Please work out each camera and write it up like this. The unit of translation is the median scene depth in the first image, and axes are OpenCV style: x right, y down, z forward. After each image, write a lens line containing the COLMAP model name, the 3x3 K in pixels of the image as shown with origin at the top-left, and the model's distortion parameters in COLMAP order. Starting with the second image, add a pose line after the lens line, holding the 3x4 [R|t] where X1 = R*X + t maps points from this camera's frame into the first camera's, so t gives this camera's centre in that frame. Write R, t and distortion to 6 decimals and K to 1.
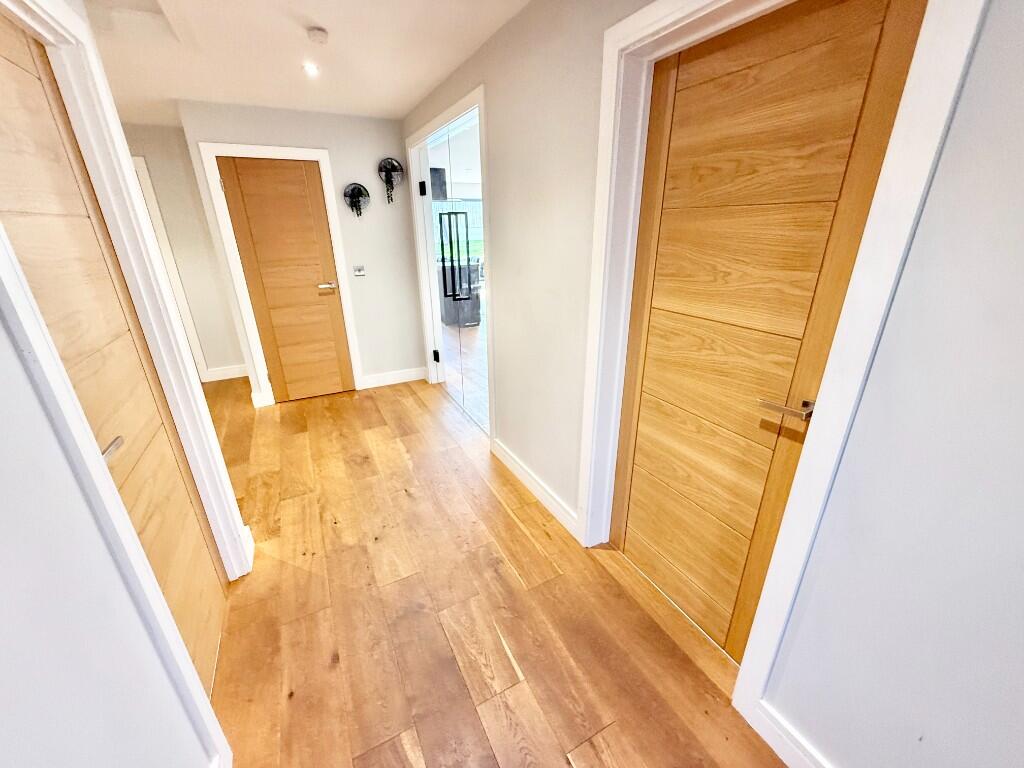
lens RADIAL K [[409.3, 0, 512.0], [0, 409.3, 384.0], [0, 0, 1]] dist [-0.002120, -0.000058]
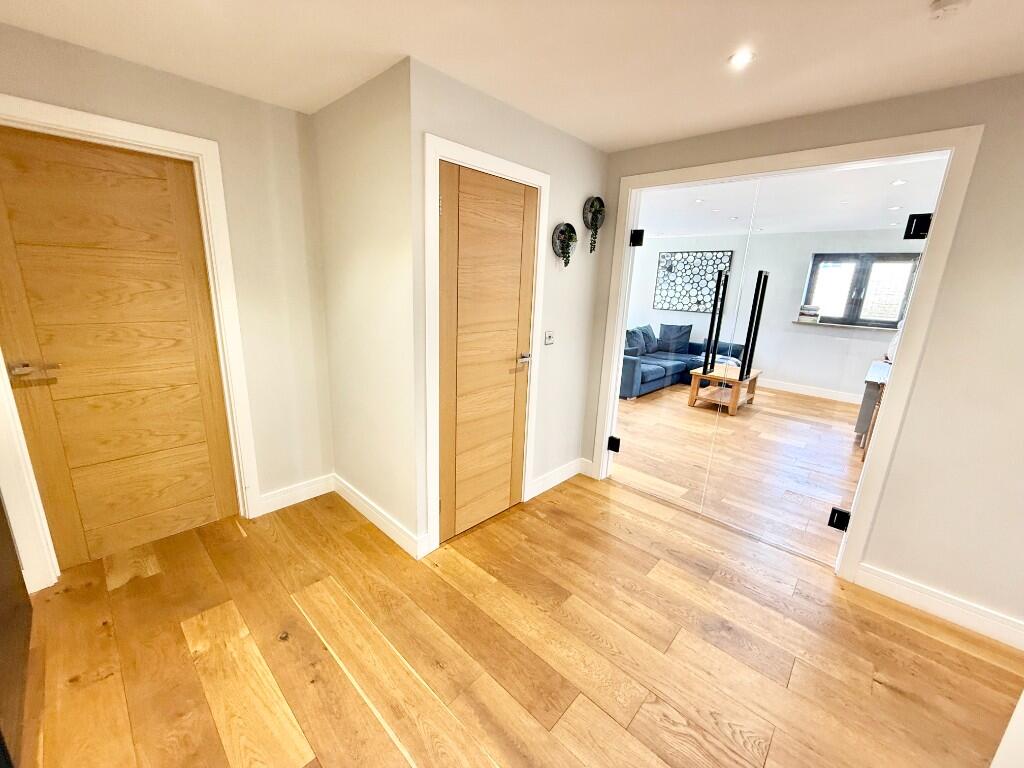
lens RADIAL K [[409.3, 0, 512.0], [0, 409.3, 384.0], [0, 0, 1]] dist [-0.002120, -0.000058]
pose [[0.942745, -0.031099, 0.332062, -0.722970], [0.071694, 0.991264, -0.110709, -0.127140], [-0.325718, 0.128177, 0.936738, 0.373731]]
